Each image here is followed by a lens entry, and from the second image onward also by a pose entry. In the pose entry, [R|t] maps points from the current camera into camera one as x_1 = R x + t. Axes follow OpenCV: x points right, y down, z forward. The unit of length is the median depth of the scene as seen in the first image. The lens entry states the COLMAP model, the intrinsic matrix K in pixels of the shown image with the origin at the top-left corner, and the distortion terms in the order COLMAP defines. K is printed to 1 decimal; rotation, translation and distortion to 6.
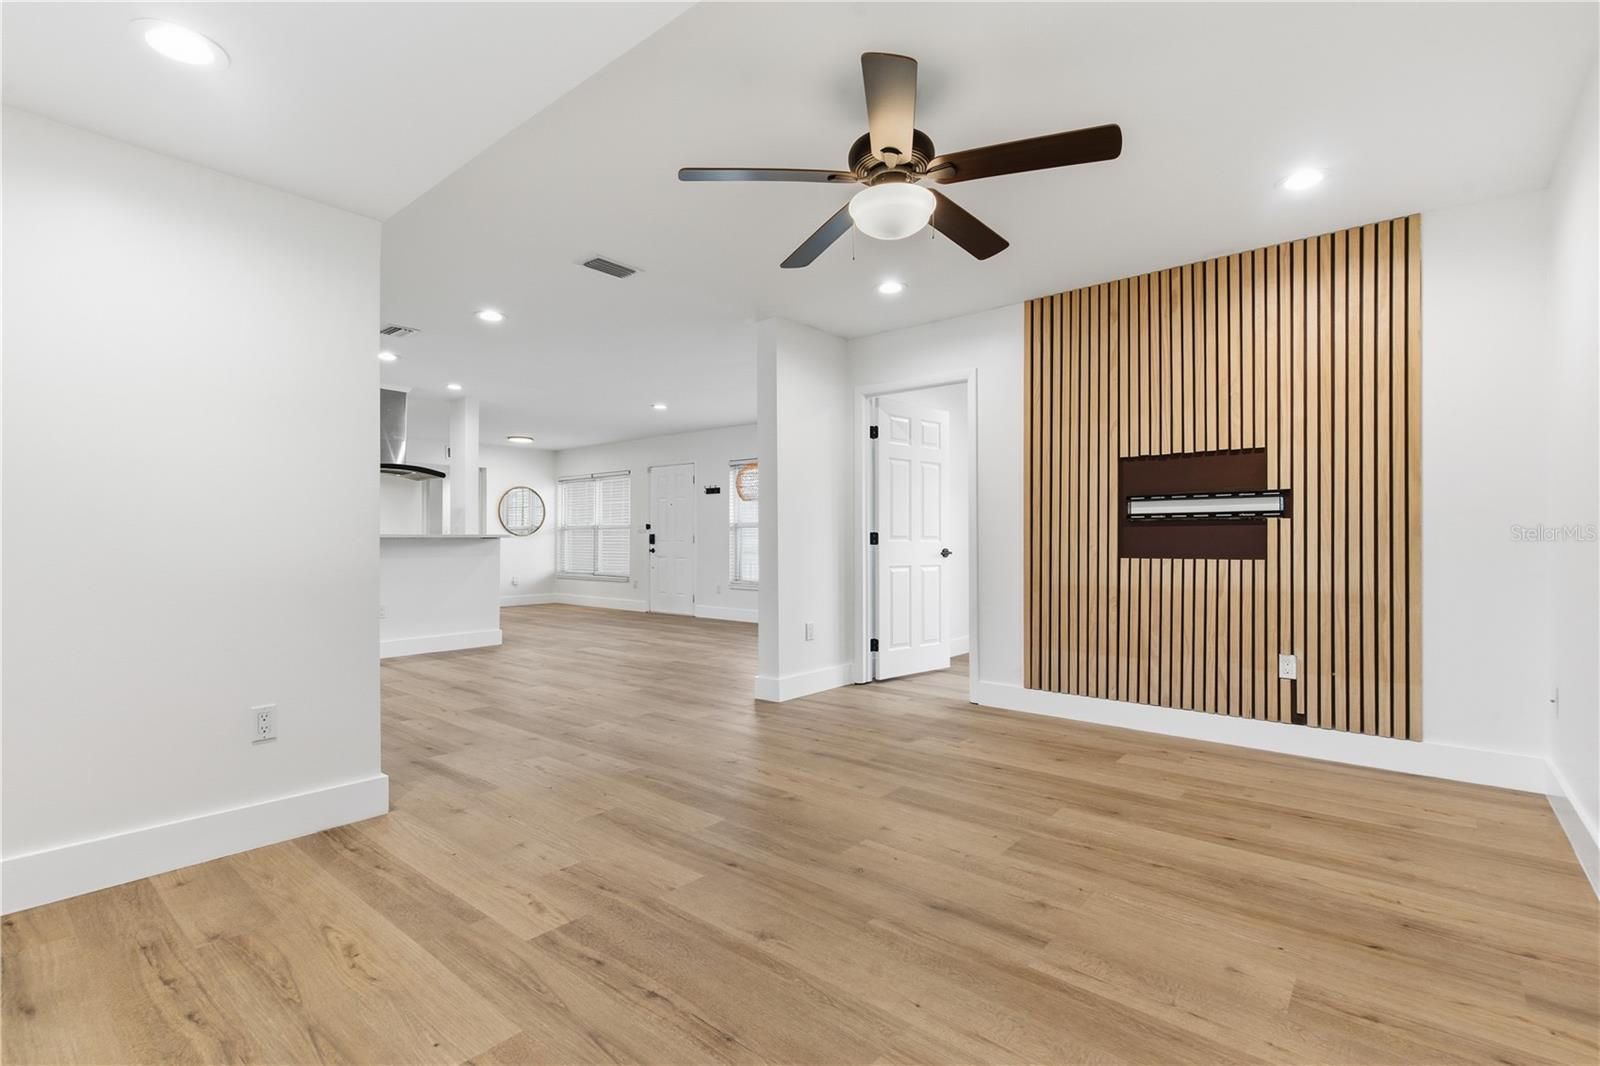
lens RADIAL K [[727.8, 0, 802.0], [0, 727.8, 538.0], [0, 0, 1]] dist [-0.000426, -0.001016]
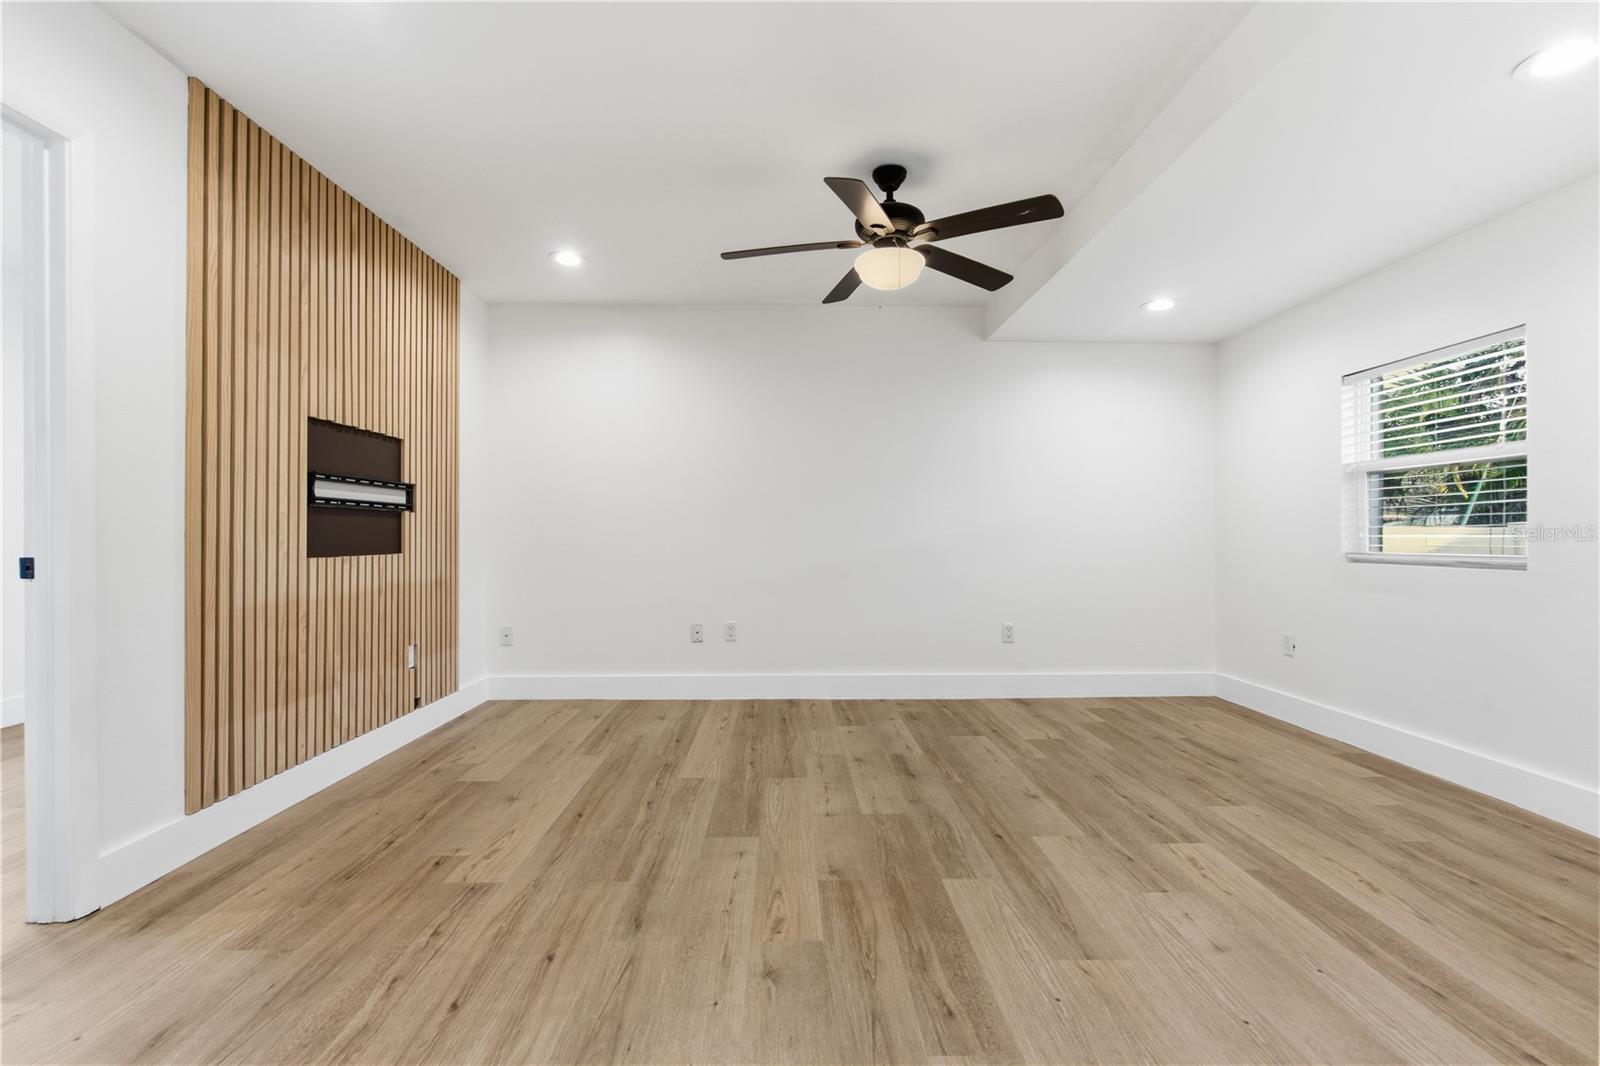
lens RADIAL K [[723.0, 0, 794.0], [0, 723.0, 532.8], [0, 0, 1]] dist [0.001076, -0.000555]
pose [[-0.650318, 0.003779, 0.759652, -0.554425], [-0.000394, 0.999986, -0.005312, 0.008850], [-0.759662, -0.003754, -0.650308, 1.504739]]
